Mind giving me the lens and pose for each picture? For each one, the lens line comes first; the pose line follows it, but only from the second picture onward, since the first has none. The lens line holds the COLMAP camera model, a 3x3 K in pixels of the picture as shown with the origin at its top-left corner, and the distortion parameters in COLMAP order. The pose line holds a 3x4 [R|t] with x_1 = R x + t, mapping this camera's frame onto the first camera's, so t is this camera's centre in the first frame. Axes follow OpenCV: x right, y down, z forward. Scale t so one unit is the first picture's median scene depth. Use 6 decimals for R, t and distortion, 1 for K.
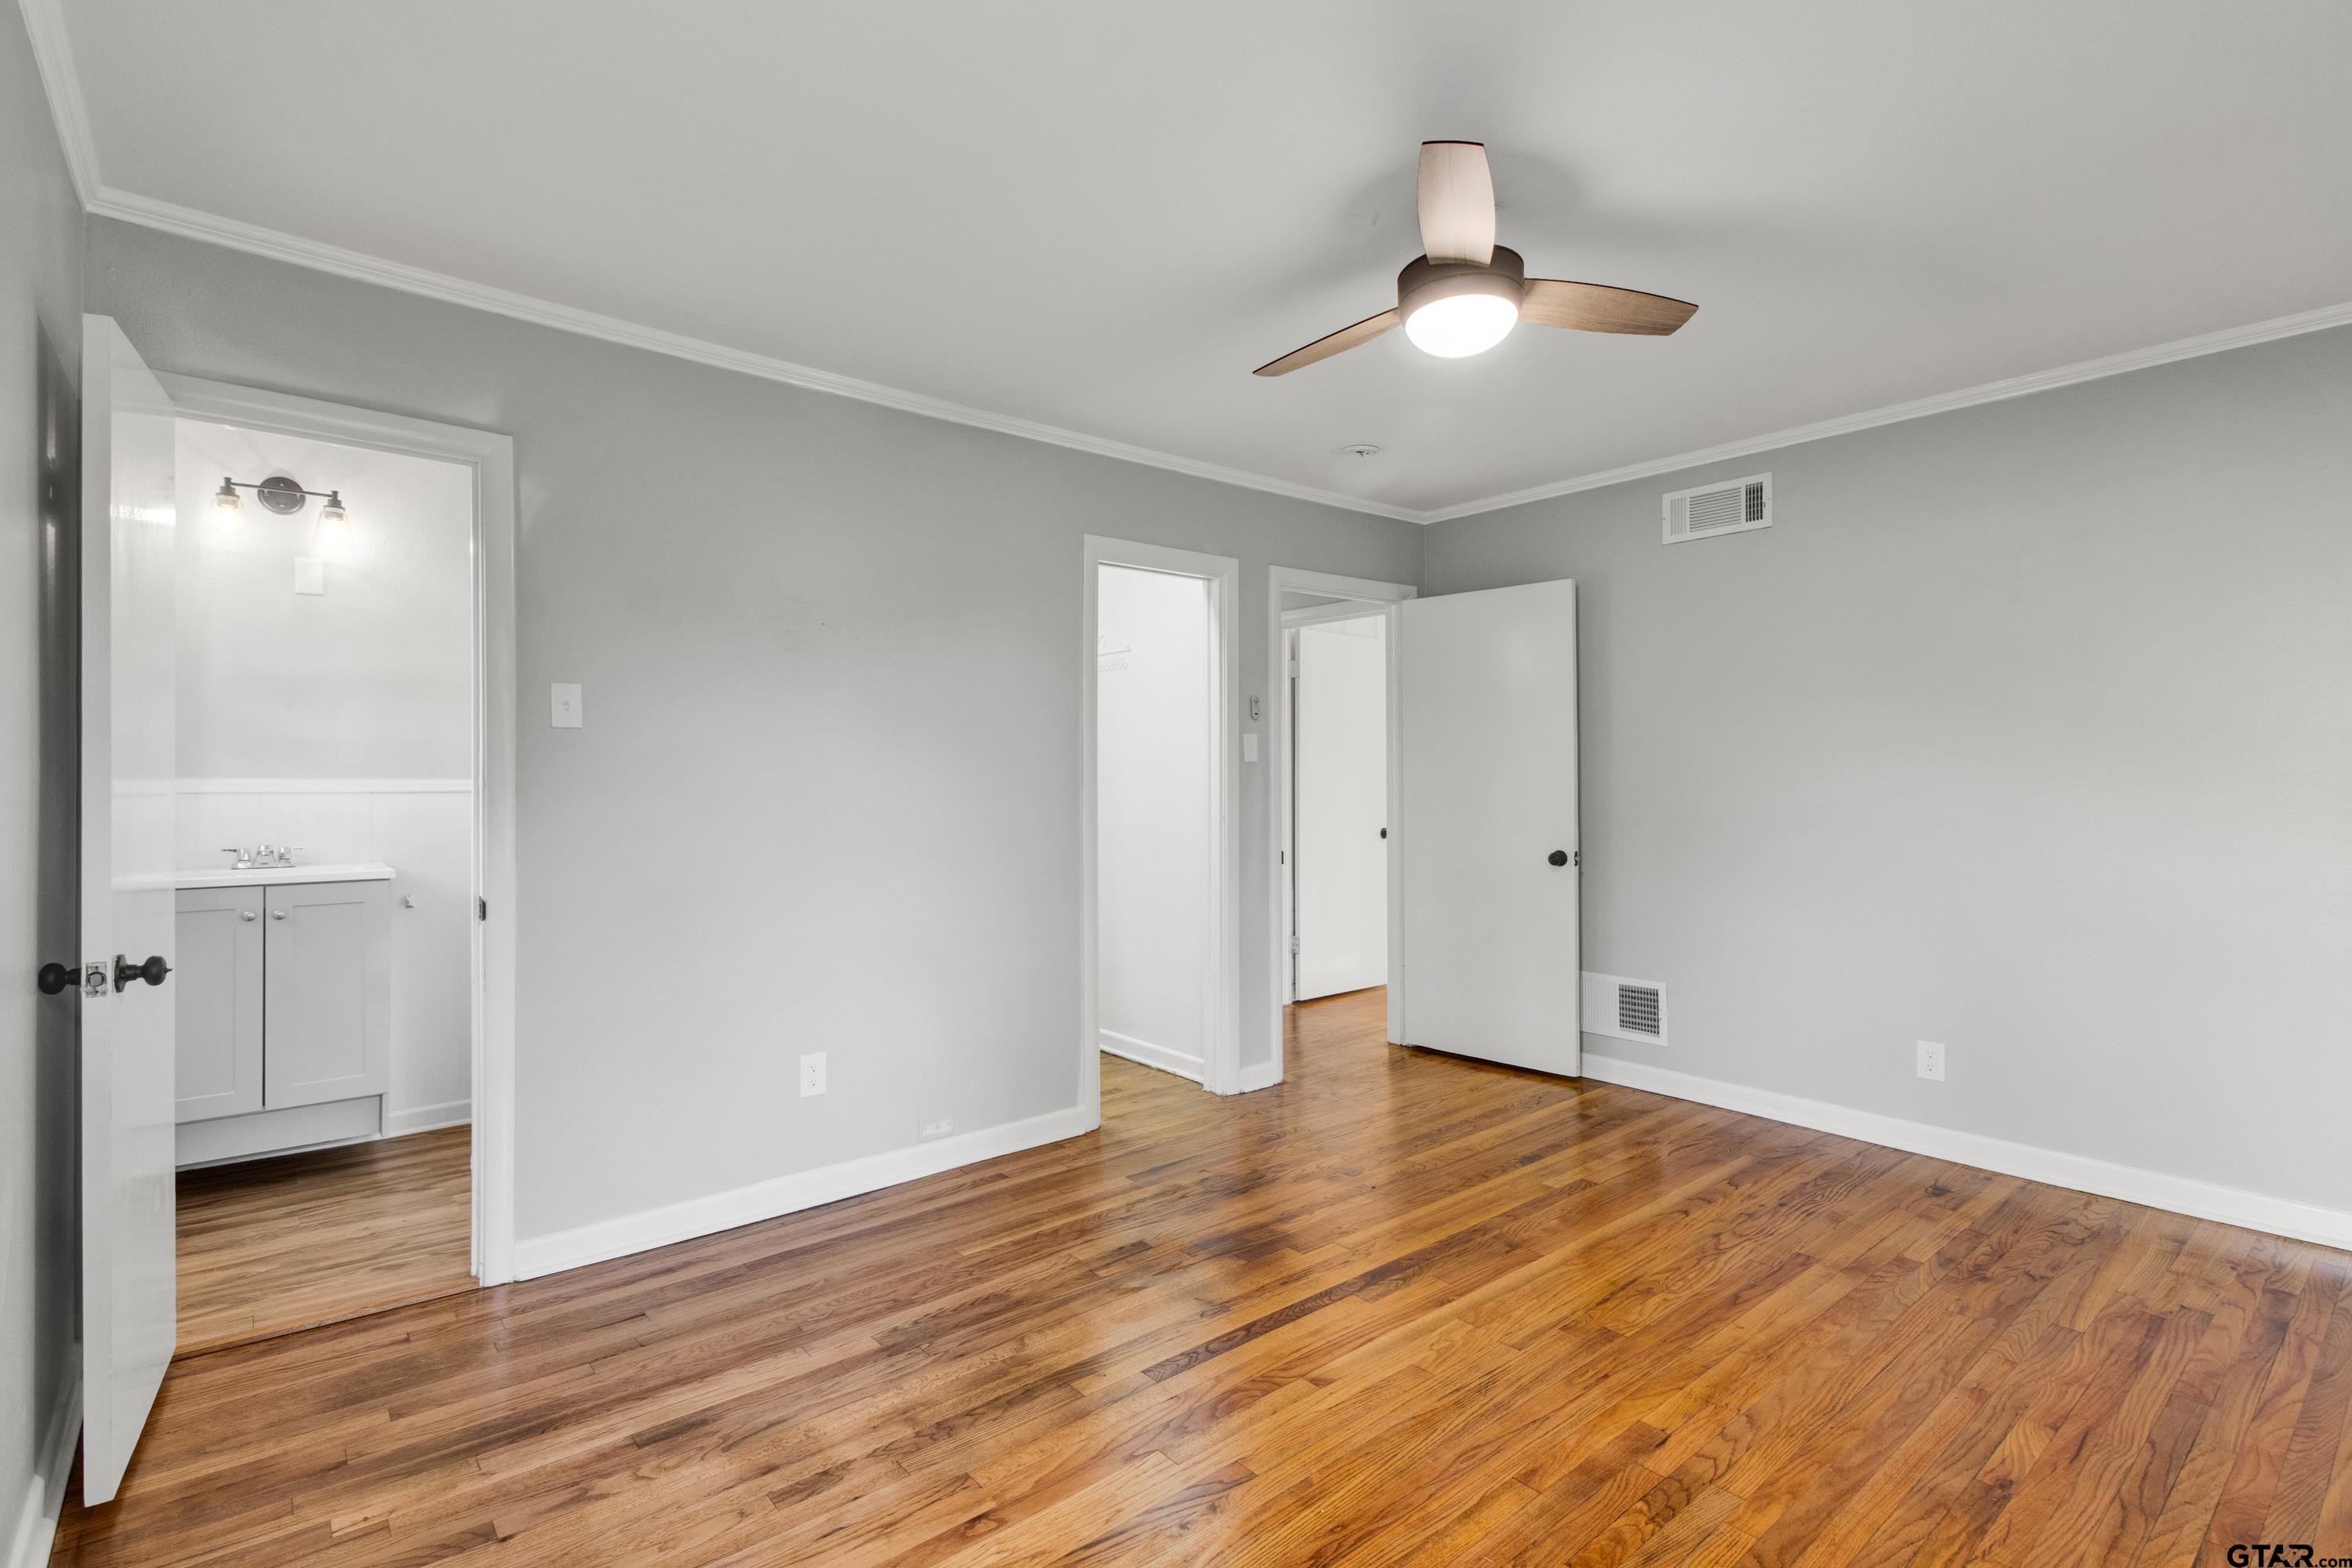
lens RADIAL K [[1104.8, 0, 1175.9], [0, 1104.8, 769.2], [0, 0, 1]] dist [0.001847, -0.000506]
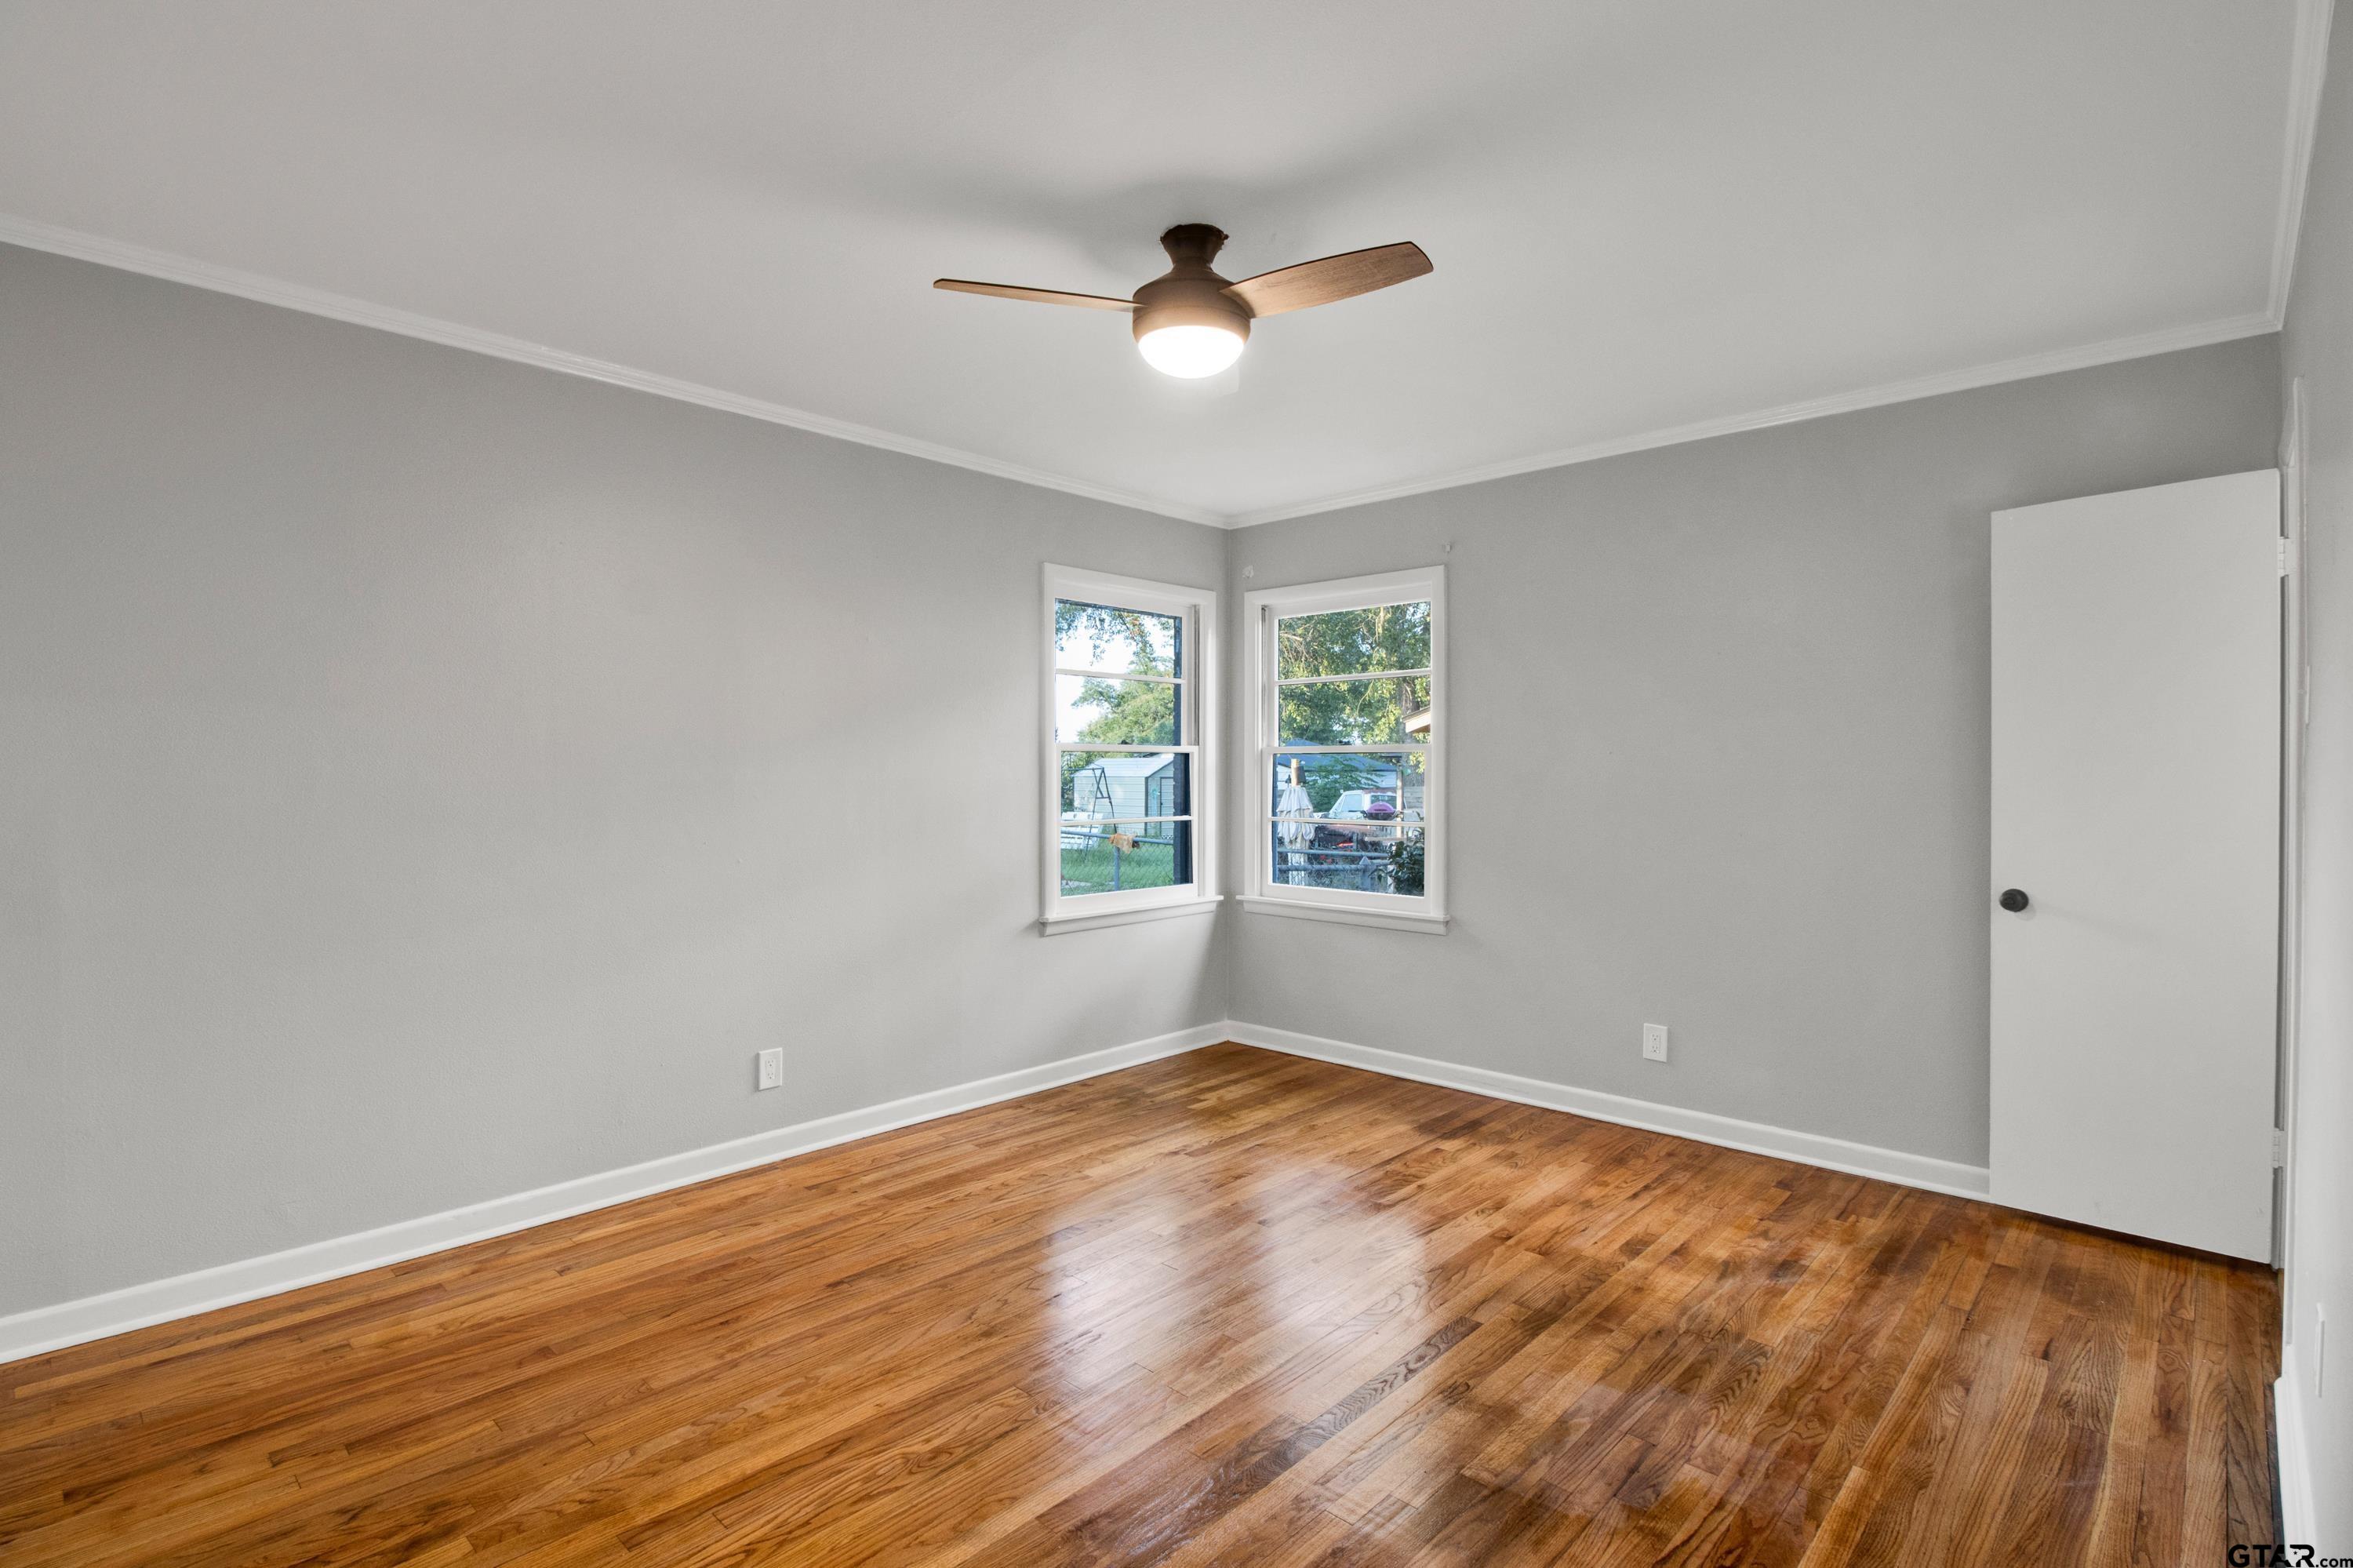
lens RADIAL K [[1105.3, 0, 1179.3], [0, 1105.3, 775.9], [0, 0, 1]] dist [0.001847, -0.000506]
pose [[-0.992432, 0.004040, -0.122727, 0.395856], [0.003937, 0.999992, 0.001081, -0.005512], [0.122731, 0.000589, -0.992440, 2.020270]]
